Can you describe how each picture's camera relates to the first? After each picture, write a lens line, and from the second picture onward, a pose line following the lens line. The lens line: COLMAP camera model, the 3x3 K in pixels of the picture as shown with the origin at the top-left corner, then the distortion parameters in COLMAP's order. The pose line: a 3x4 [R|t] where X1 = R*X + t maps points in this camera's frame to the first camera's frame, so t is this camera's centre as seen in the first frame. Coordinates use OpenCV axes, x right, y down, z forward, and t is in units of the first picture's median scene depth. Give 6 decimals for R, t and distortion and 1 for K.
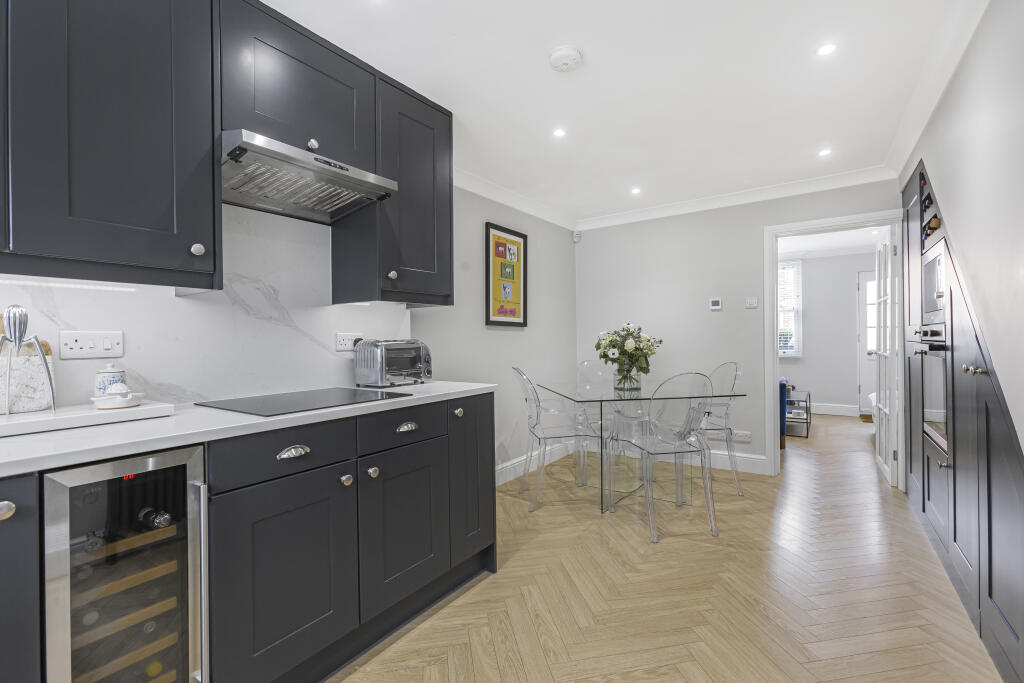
lens RADIAL K [[460.6, 0, 516.8], [0, 460.6, 337.2], [0, 0, 1]] dist [0.017014, 0.000634]
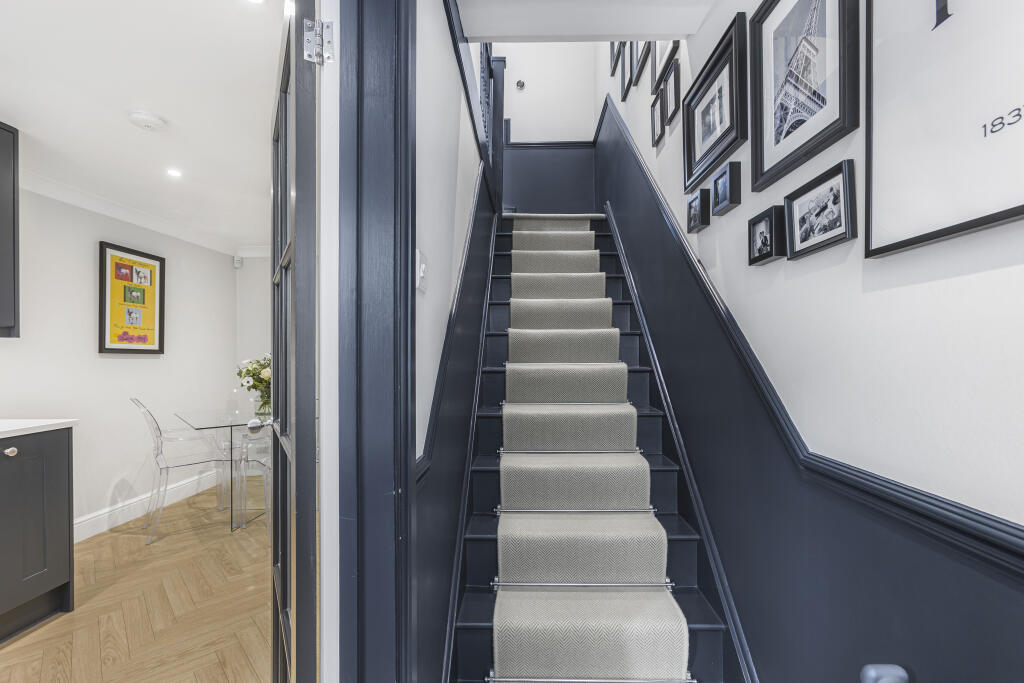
lens RADIAL K [[460.6, 0, 505.9], [0, 460.6, 354.3], [0, 0, 1]] dist [0.017014, 0.000634]
pose [[0.855014, 0.007205, 0.518555, 0.143966], [-0.005744, 0.999974, -0.004424, -0.024385], [-0.518573, 0.000805, 0.855033, -0.217008]]
